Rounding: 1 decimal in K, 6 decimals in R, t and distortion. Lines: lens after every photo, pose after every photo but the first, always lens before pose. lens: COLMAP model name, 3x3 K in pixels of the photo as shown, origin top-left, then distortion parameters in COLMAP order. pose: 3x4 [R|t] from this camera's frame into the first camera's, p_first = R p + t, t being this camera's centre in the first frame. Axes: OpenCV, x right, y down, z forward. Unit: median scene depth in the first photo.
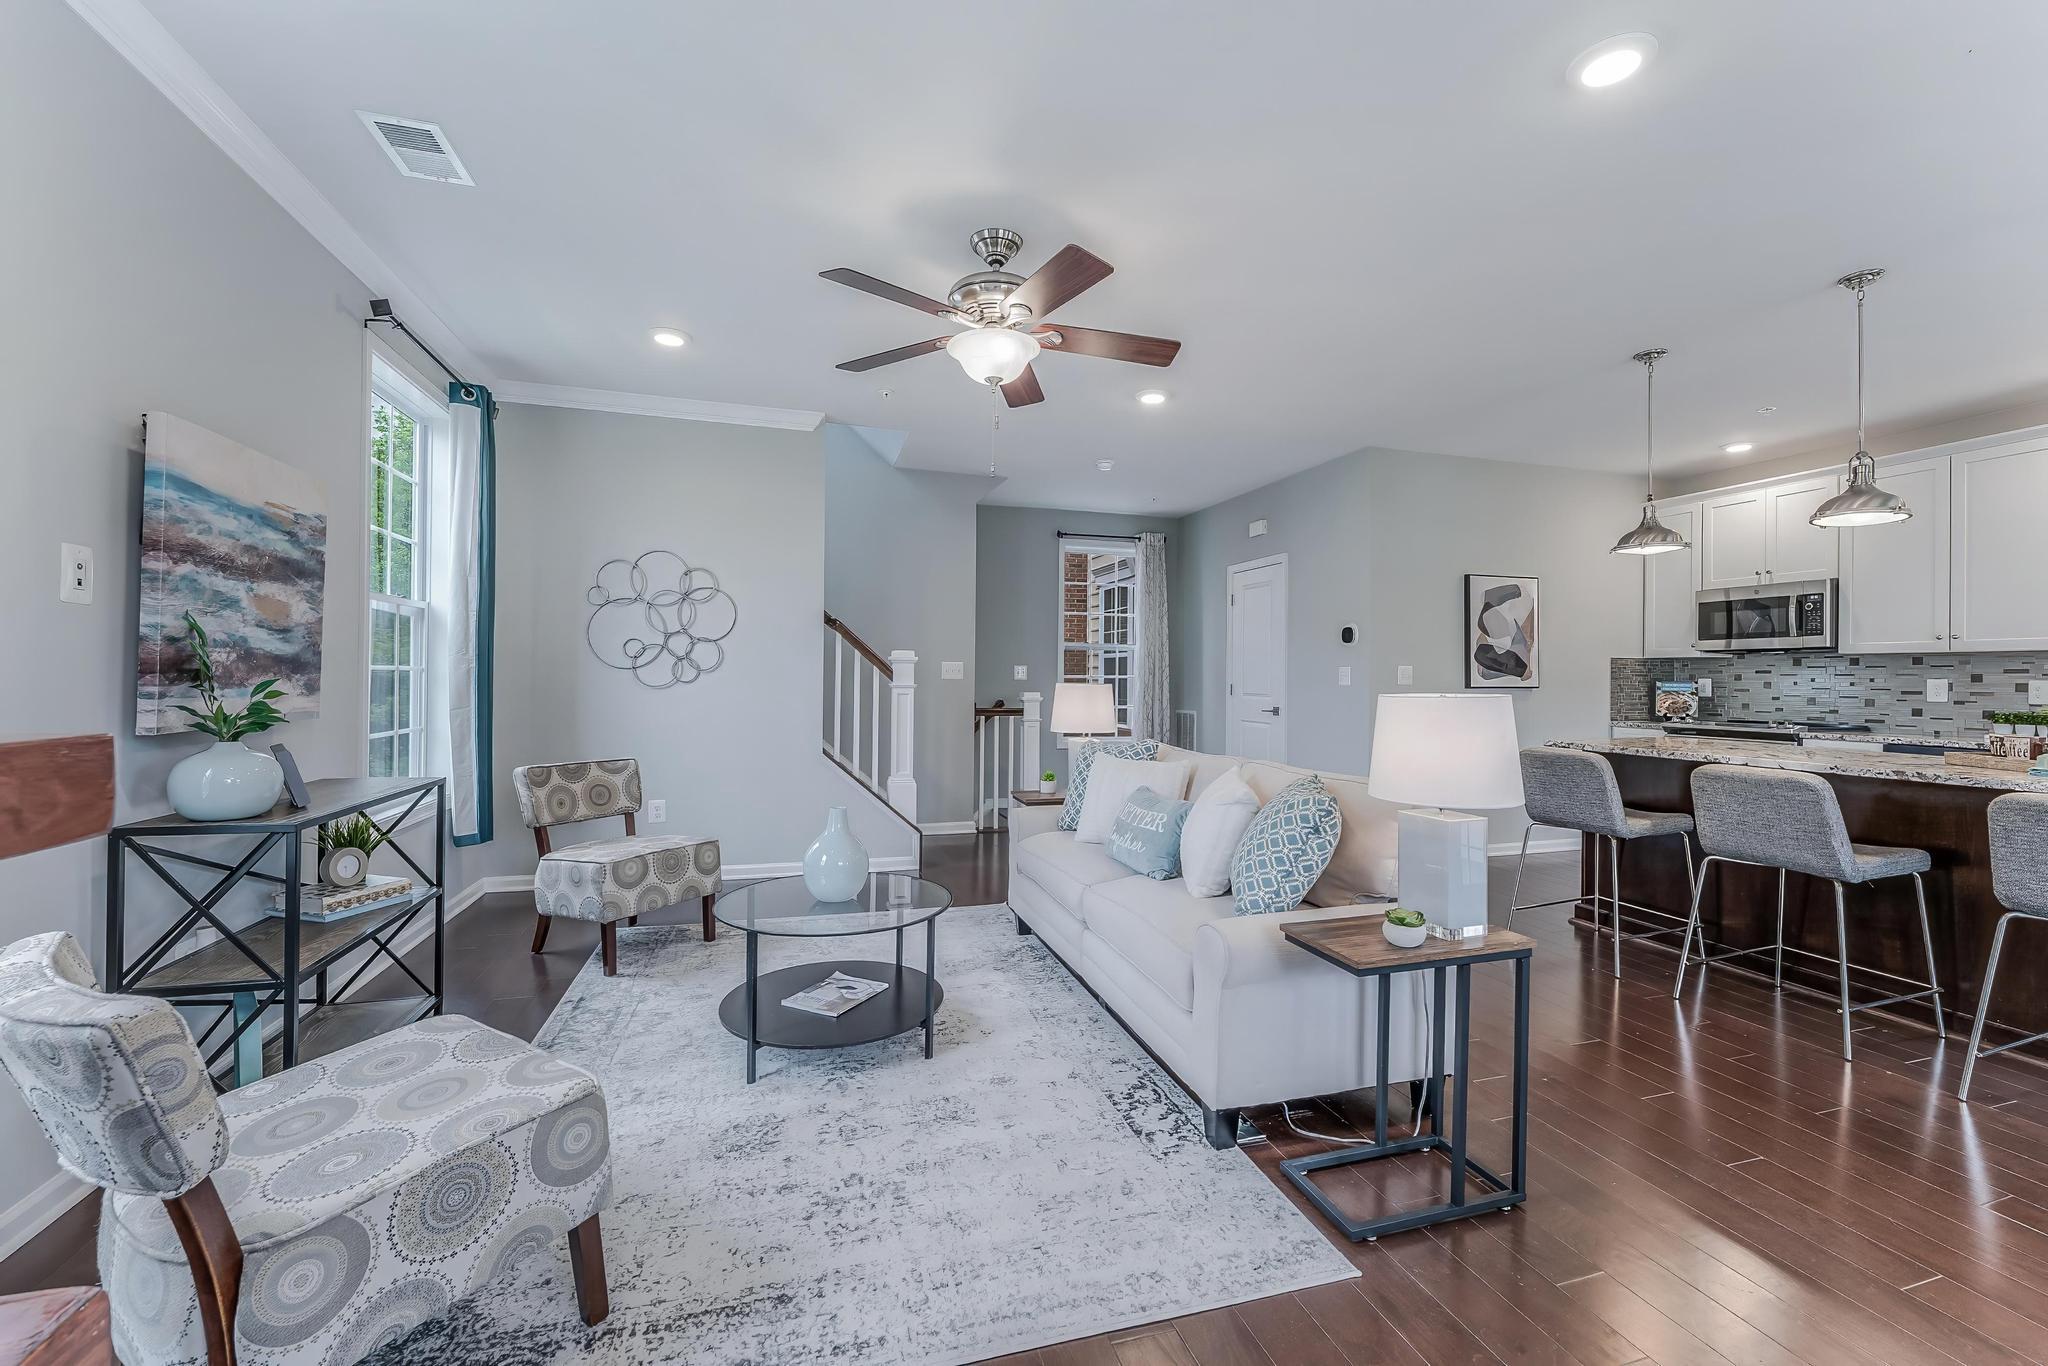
lens RADIAL K [[827.4, 0, 1028.3], [0, 827.4, 679.1], [0, 0, 1]] dist [0.002400, -0.001362]
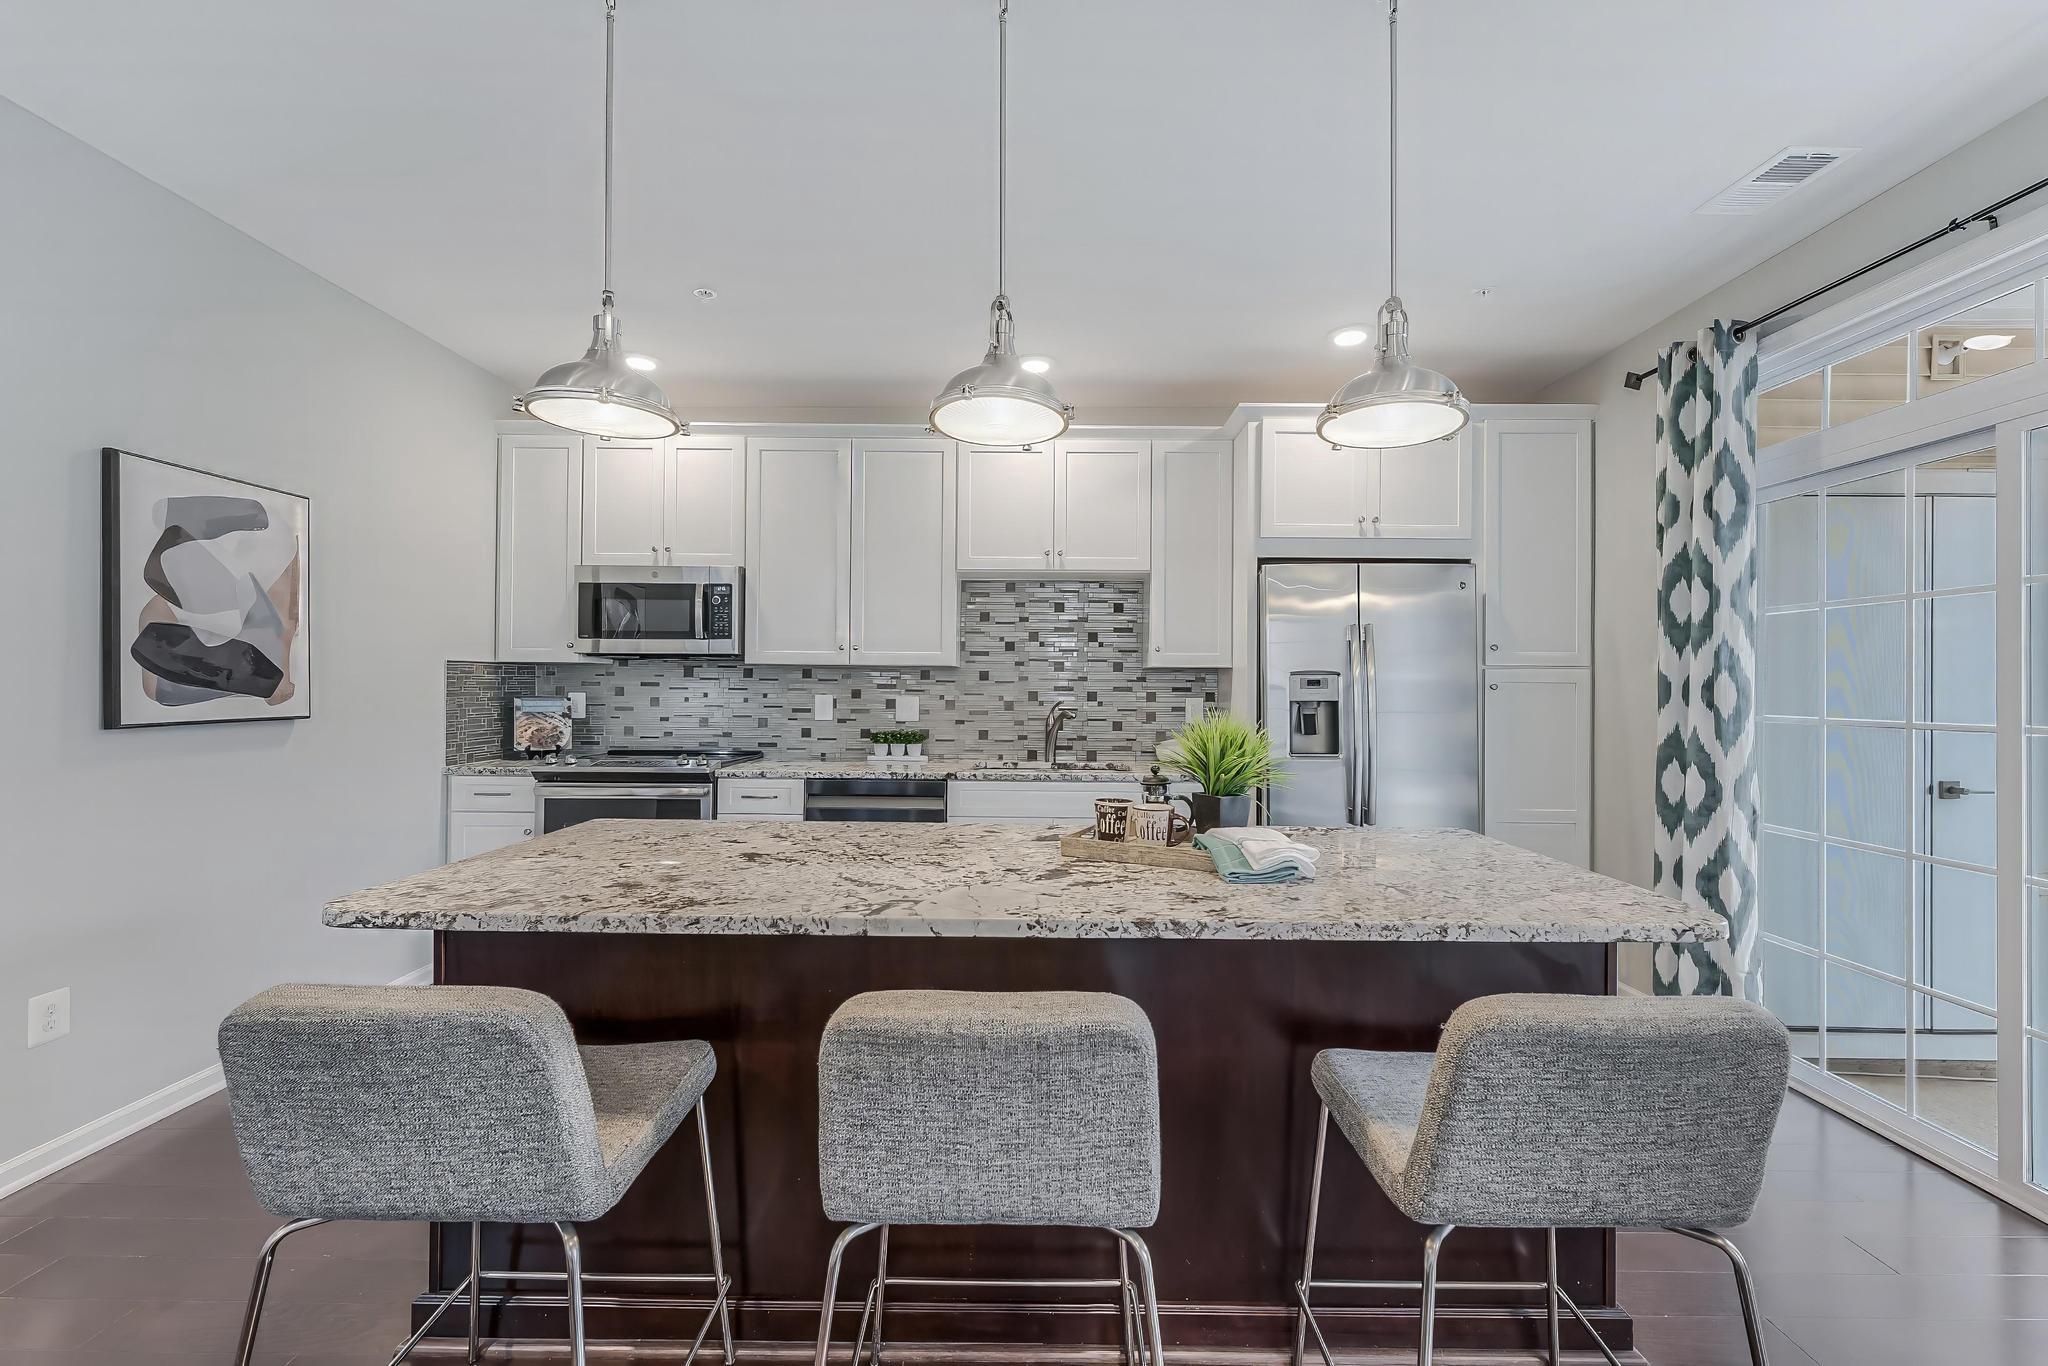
lens RADIAL K [[827.4, 0, 1033.7], [0, 827.4, 676.2], [0, 0, 1]] dist [0.002400, -0.001362]
pose [[0.294134, 0.002971, 0.955760, 0.325679], [-0.003877, 0.999991, -0.001916, -0.018681], [-0.955756, -0.003142, 0.294142, 0.530692]]
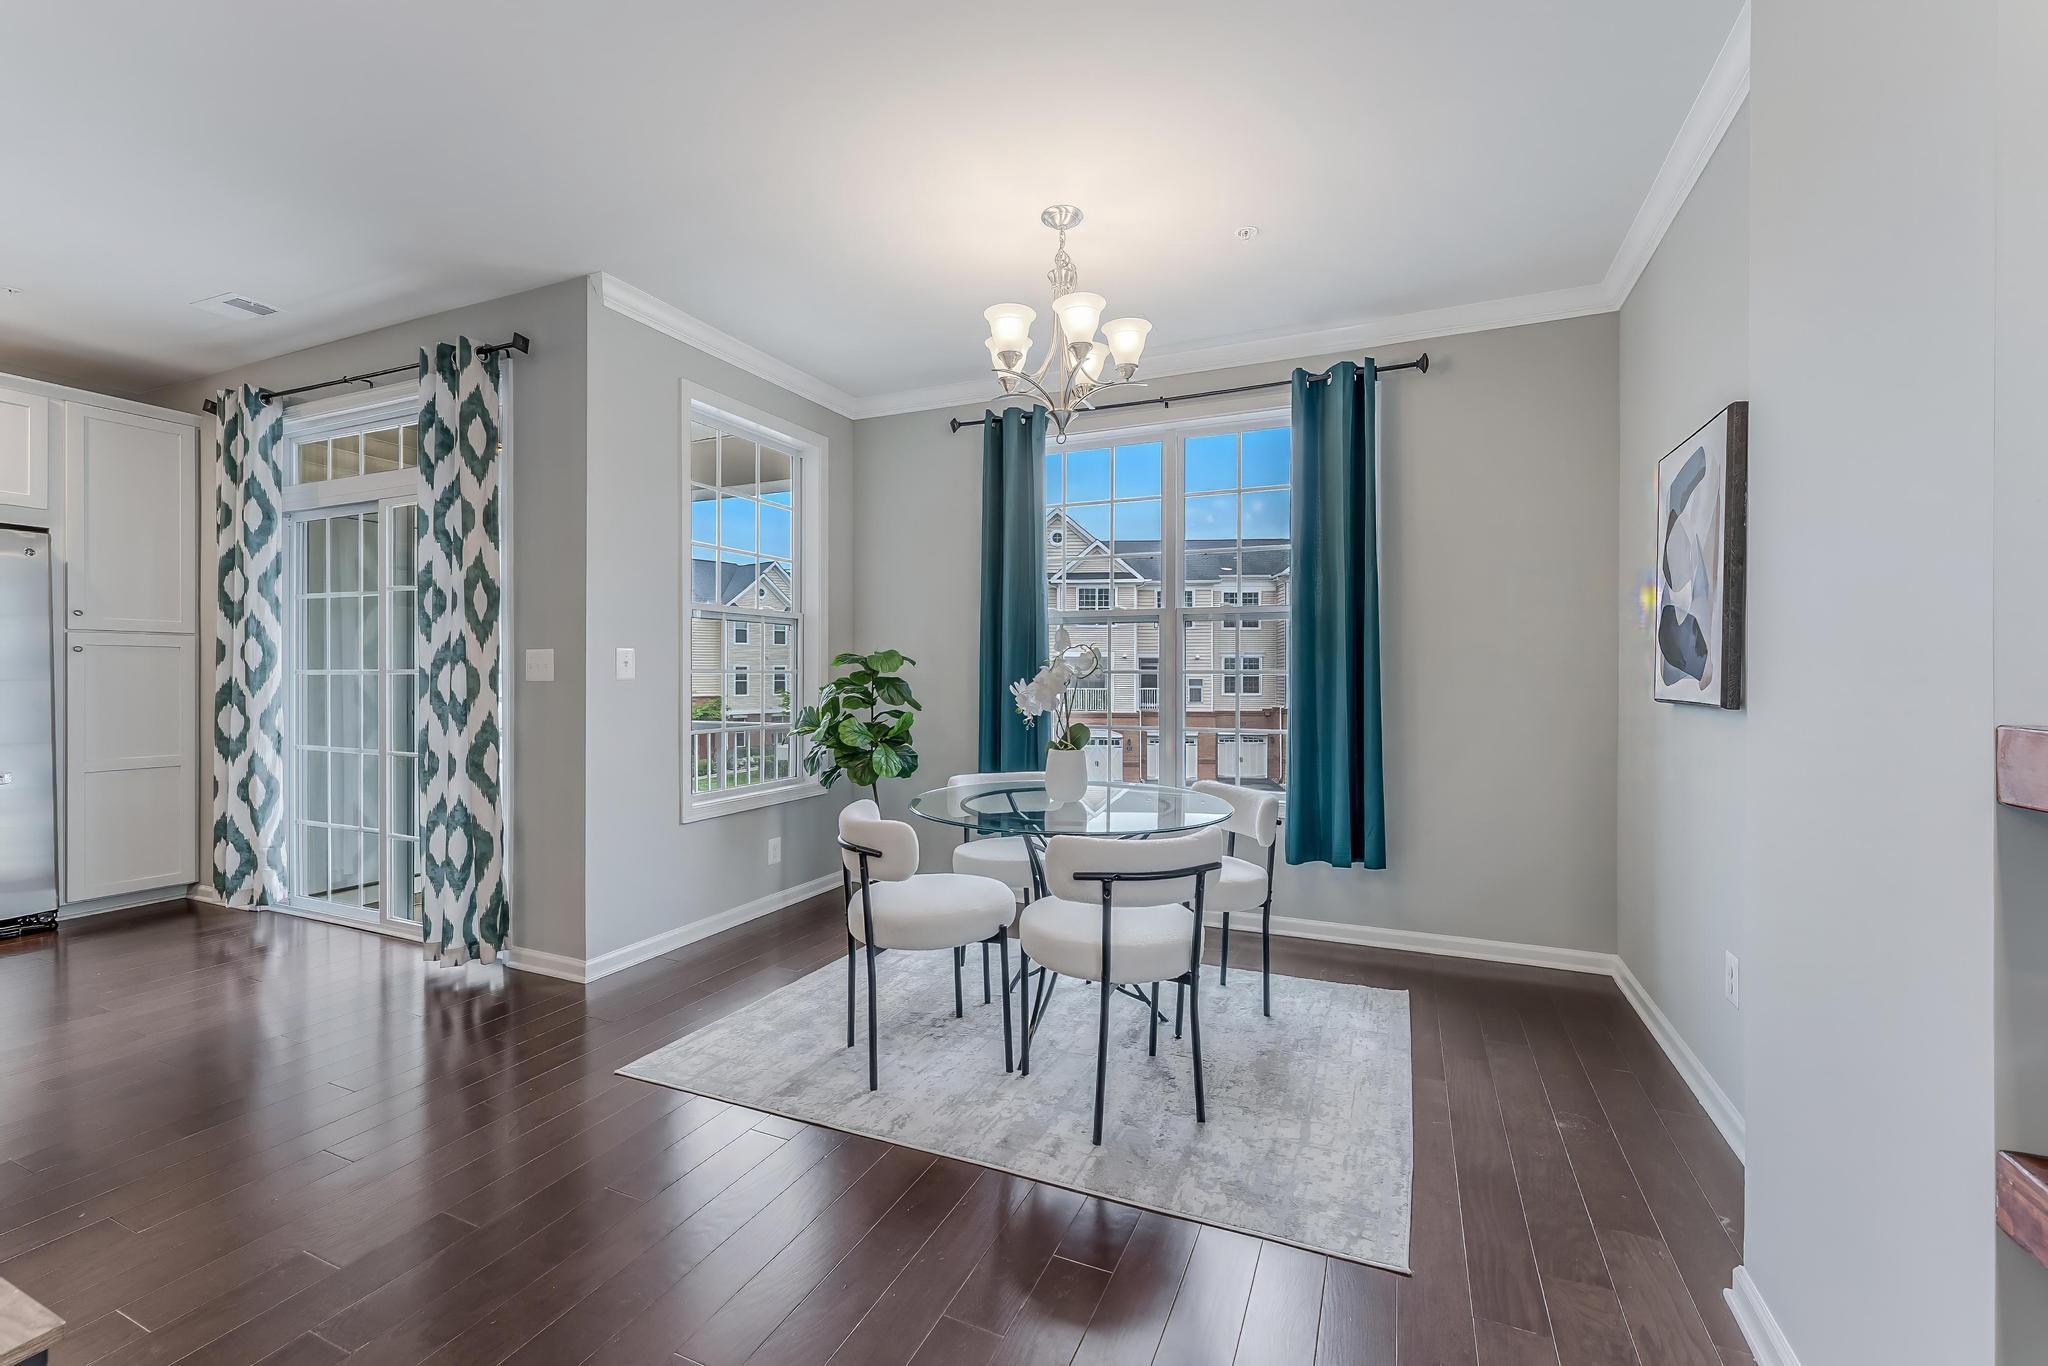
lens RADIAL K [[827.4, 0, 1043.2], [0, 827.4, 678.0], [0, 0, 1]] dist [0.002400, -0.001362]
pose [[-0.763251, -0.013025, 0.645971, -0.095639], [-0.007324, 0.999907, 0.011508, 0.000105], [-0.646061, 0.004053, -0.763275, 0.361369]]
